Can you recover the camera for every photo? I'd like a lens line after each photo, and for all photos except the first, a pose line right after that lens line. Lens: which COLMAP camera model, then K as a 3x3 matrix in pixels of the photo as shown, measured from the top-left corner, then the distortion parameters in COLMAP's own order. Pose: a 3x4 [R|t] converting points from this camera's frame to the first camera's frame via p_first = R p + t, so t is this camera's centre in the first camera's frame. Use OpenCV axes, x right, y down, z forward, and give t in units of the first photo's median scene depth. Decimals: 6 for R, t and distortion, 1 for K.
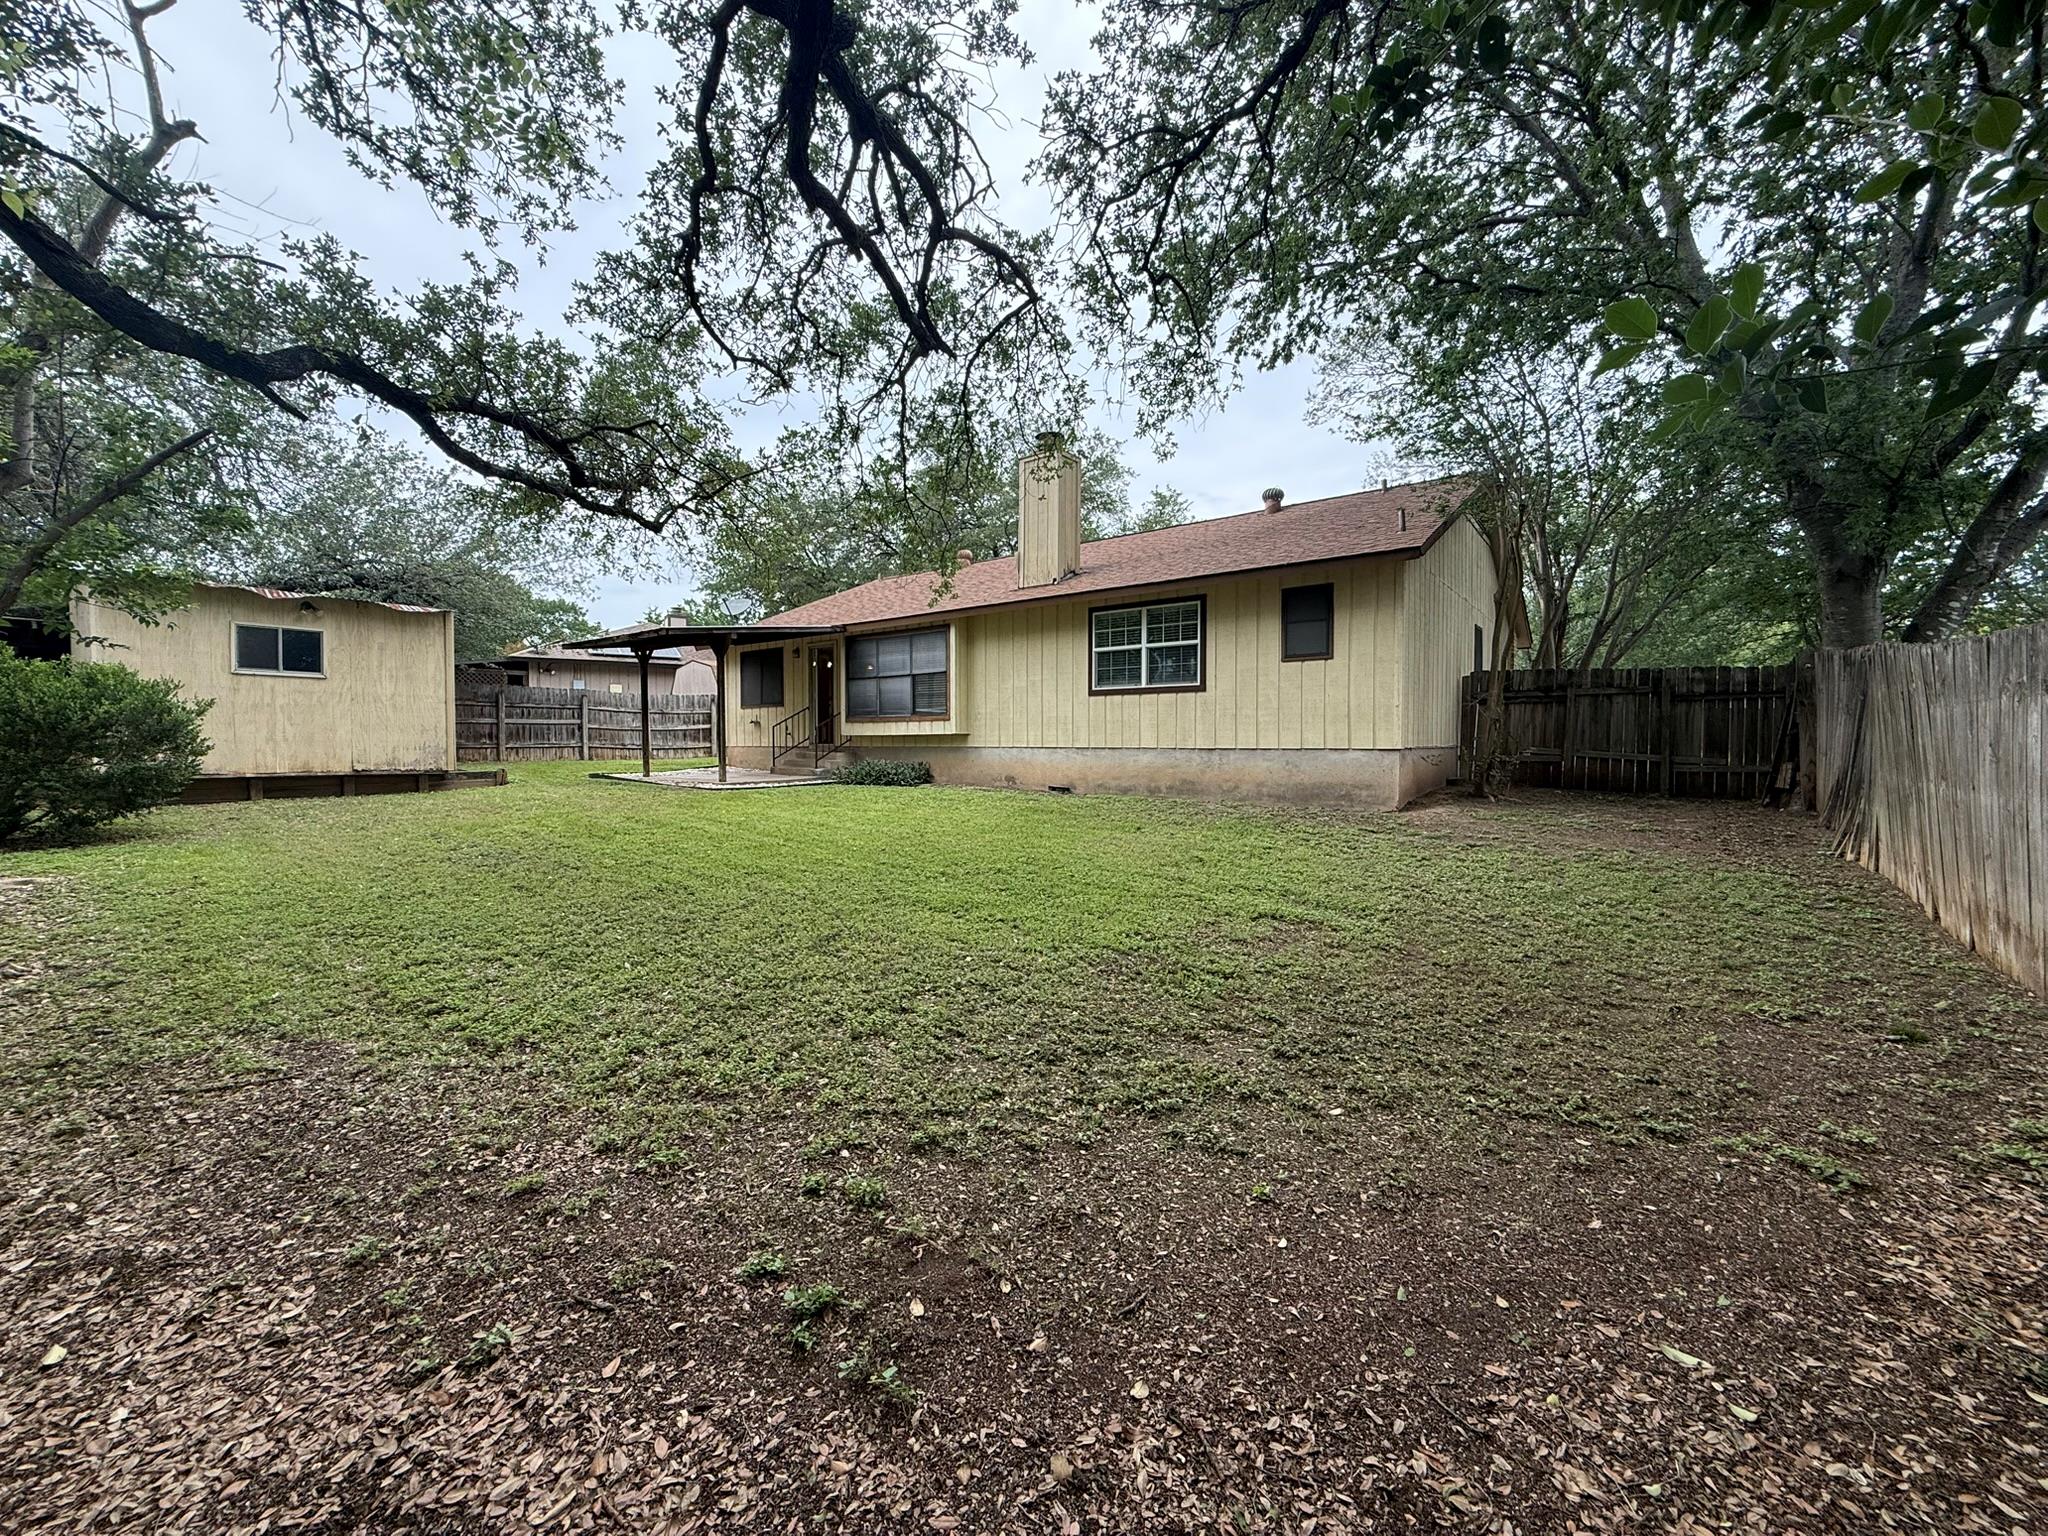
lens RADIAL K [[814.3, 0, 1016.8], [0, 814.3, 765.5], [0, 0, 1]] dist [0.001059, 0.000241]
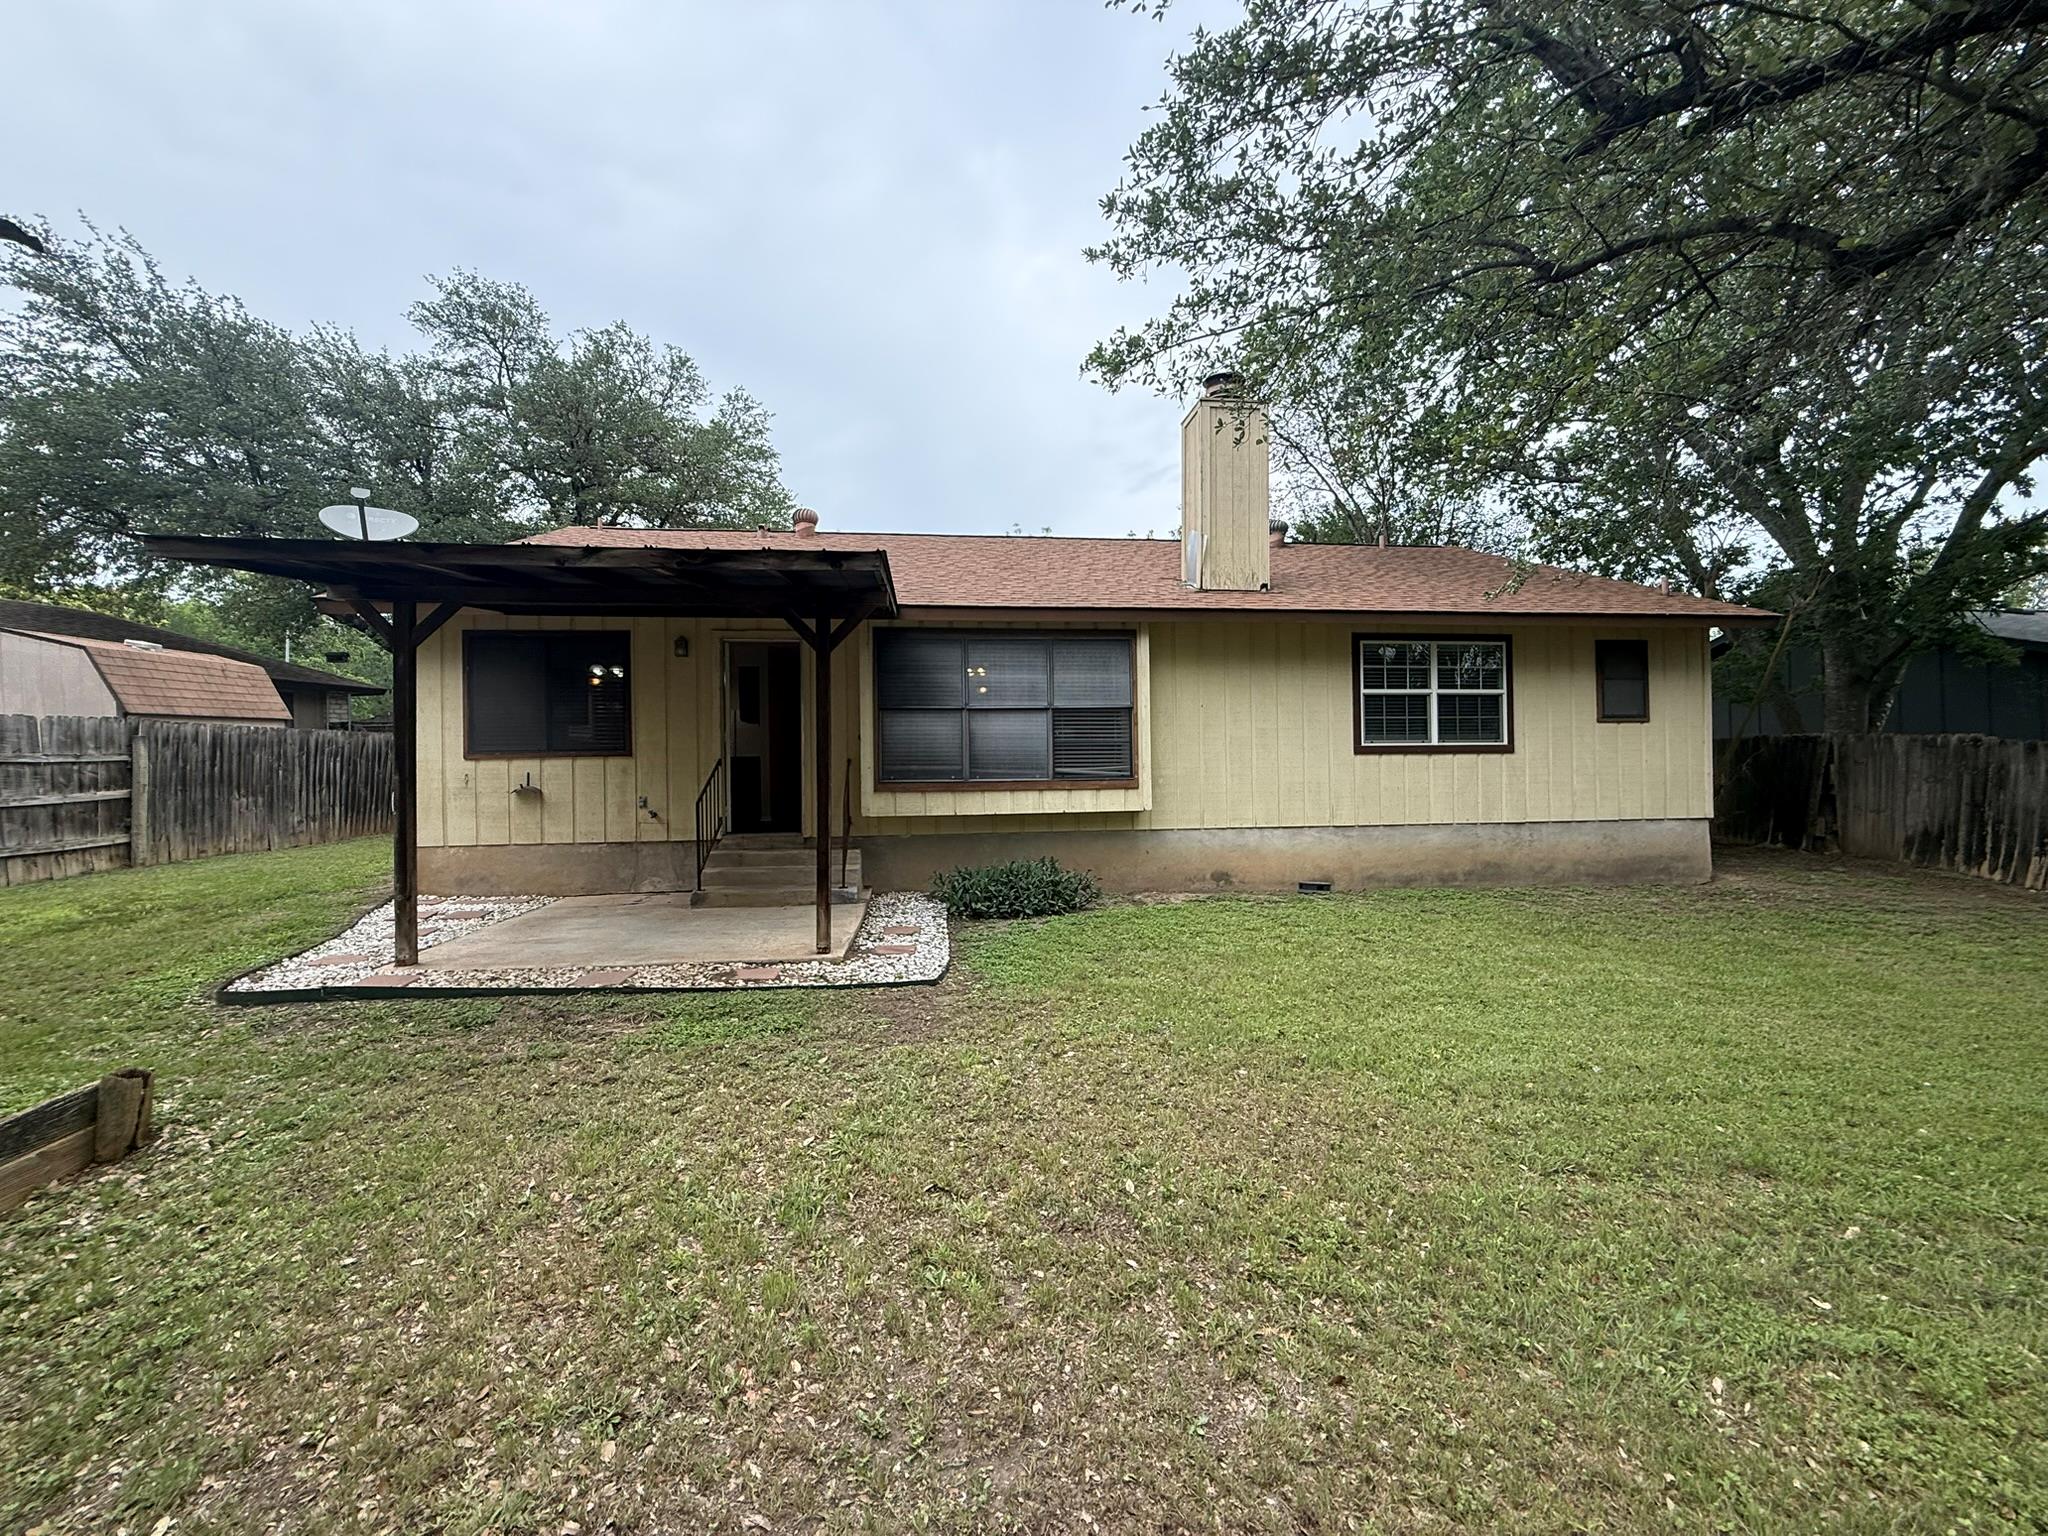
lens RADIAL K [[814.3, 0, 1016.8], [0, 814.3, 765.5], [0, 0, 1]] dist [0.001059, 0.000241]
pose [[0.703890, -0.001446, 0.710308, -0.640247], [0.033047, 0.998982, -0.030715, -0.063327], [-0.709540, 0.045094, 0.703221, 0.707959]]
